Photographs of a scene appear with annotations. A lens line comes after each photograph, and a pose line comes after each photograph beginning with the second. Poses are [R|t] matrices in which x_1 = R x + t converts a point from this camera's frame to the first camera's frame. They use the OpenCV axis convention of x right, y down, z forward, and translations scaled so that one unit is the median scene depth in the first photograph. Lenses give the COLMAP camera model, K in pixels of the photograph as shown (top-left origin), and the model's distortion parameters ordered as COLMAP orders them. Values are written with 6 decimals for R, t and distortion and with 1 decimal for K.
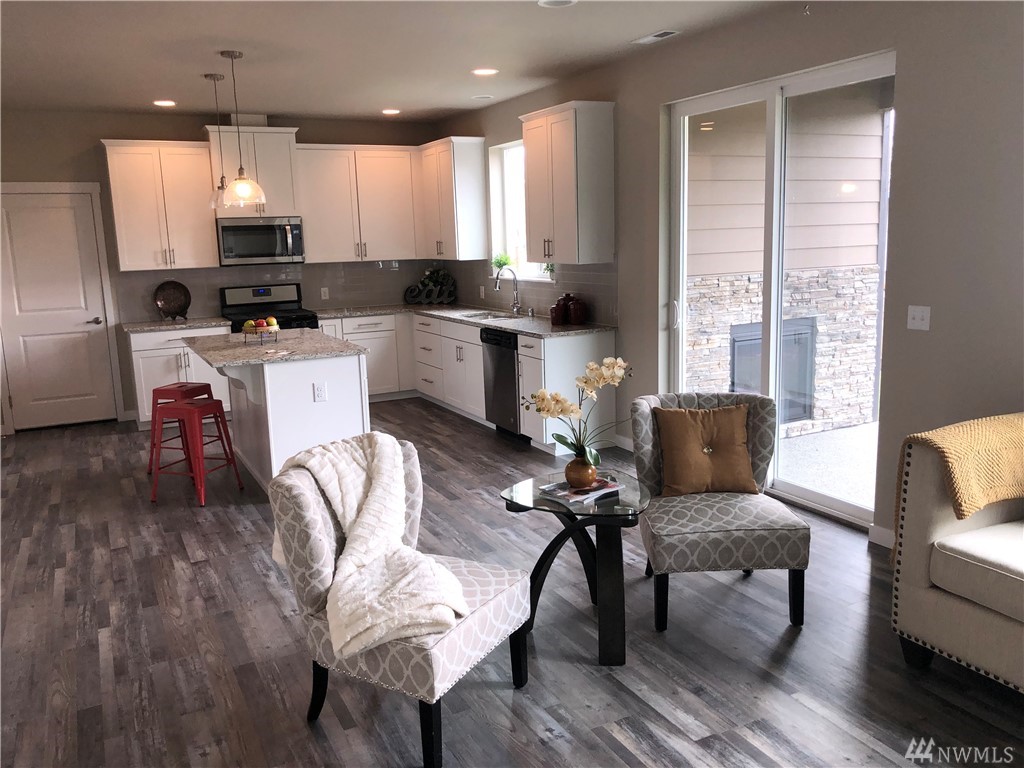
lens RADIAL K [[837.3, 0, 508.7], [0, 837.3, 376.1], [0, 0, 1]] dist [0.013059, 0.002681]
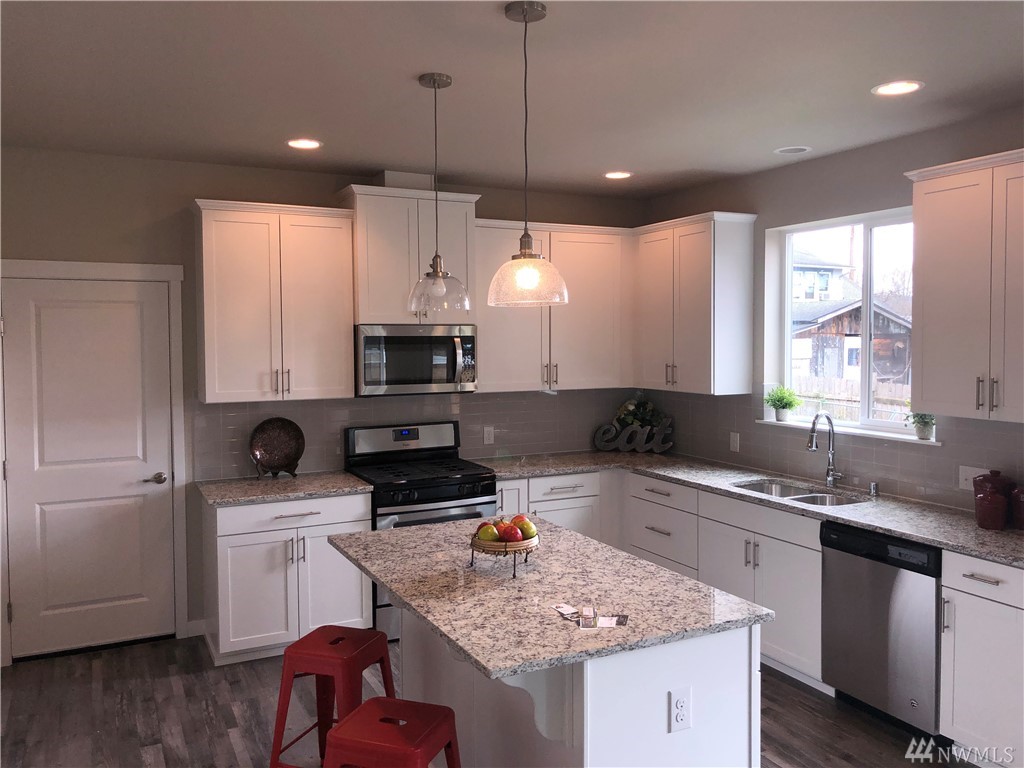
lens RADIAL K [[831.7, 0, 512.5], [0, 831.7, 361.3], [0, 0, 1]] dist [0.011157, -0.002721]
pose [[0.999671, 0.025659, 0.000062, -0.226083], [-0.025409, 0.990248, -0.136976, -0.074082], [-0.003577, 0.136930, 0.990574, 0.364377]]
